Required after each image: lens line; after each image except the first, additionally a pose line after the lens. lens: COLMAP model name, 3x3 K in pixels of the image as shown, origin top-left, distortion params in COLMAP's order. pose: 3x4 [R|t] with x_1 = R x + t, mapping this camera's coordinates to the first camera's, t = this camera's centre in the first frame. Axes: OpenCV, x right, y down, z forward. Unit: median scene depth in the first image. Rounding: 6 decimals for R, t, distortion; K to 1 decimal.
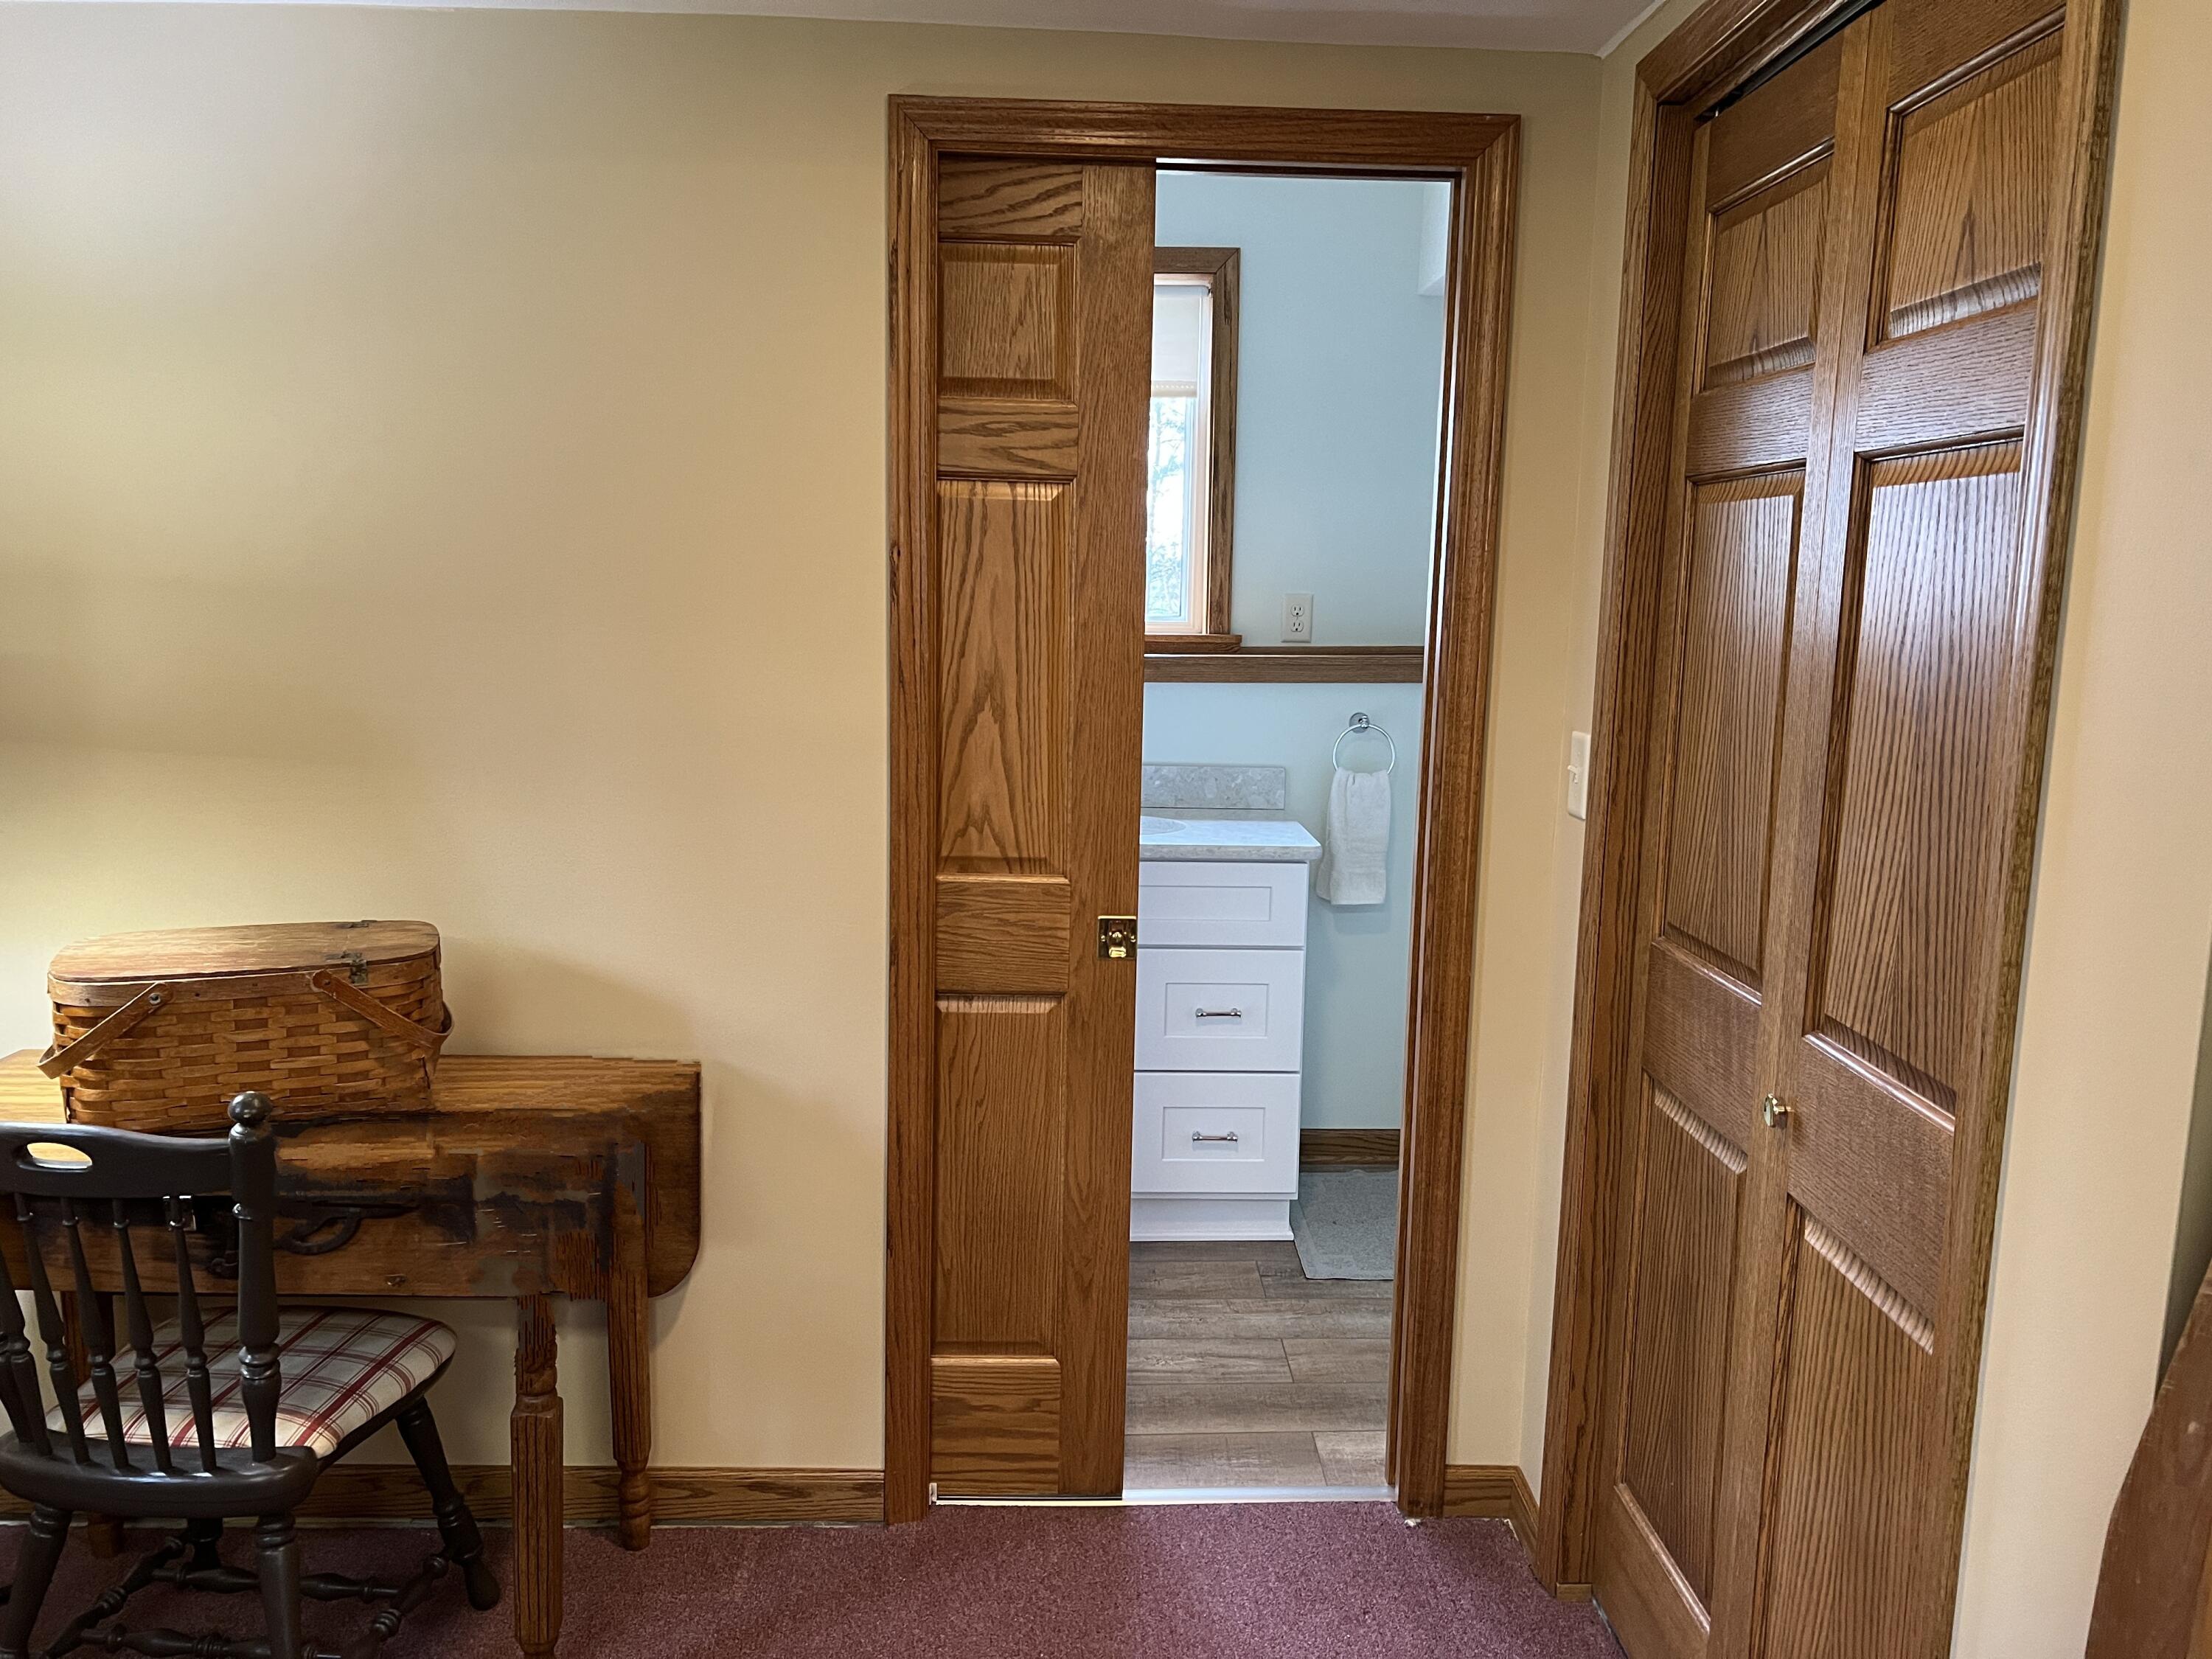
lens RADIAL K [[1657.1, 0, 1108.8], [0, 1657.1, 845.3], [0, 0, 1]] dist [0.047563, -0.051486]
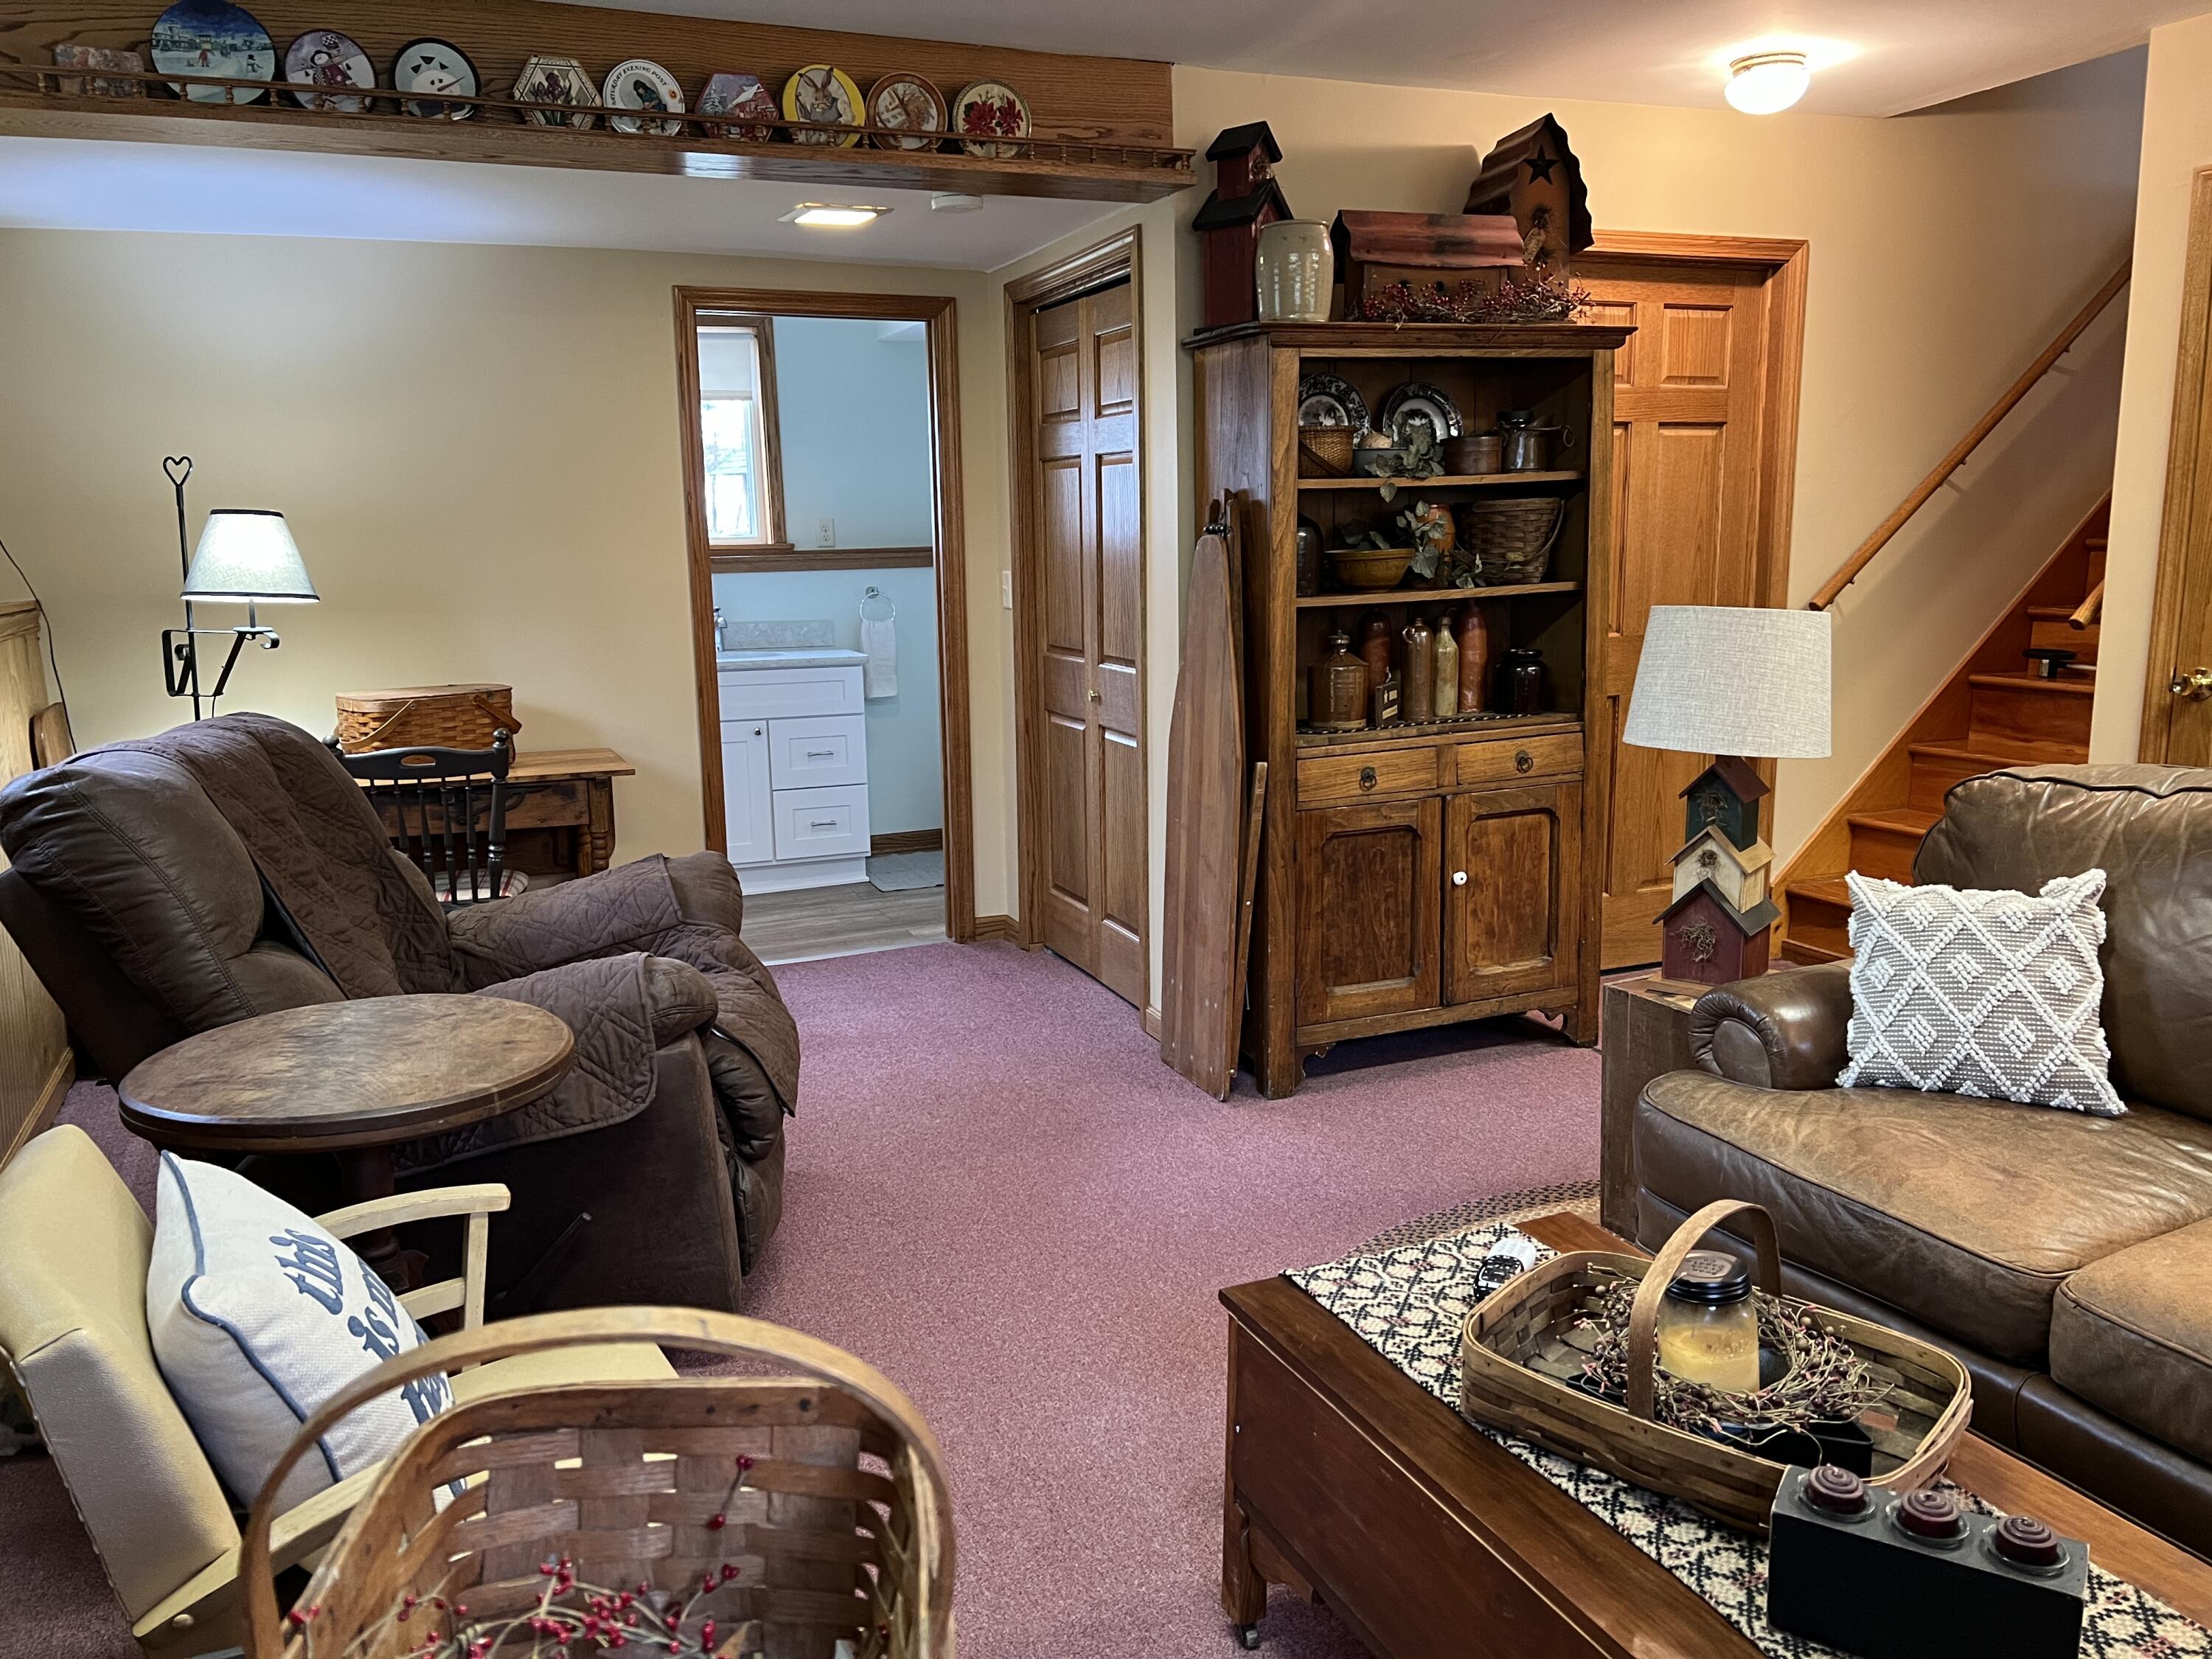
lens RADIAL K [[1657.1, 0, 1114.0], [0, 1657.1, 823.3], [0, 0, 1]] dist [0.047563, -0.051486]
pose [[0.931188, -0.096992, 0.351399, -0.469697], [0.089011, 0.995273, 0.038837, 0.231340], [-0.353505, -0.004886, 0.935420, -1.347422]]
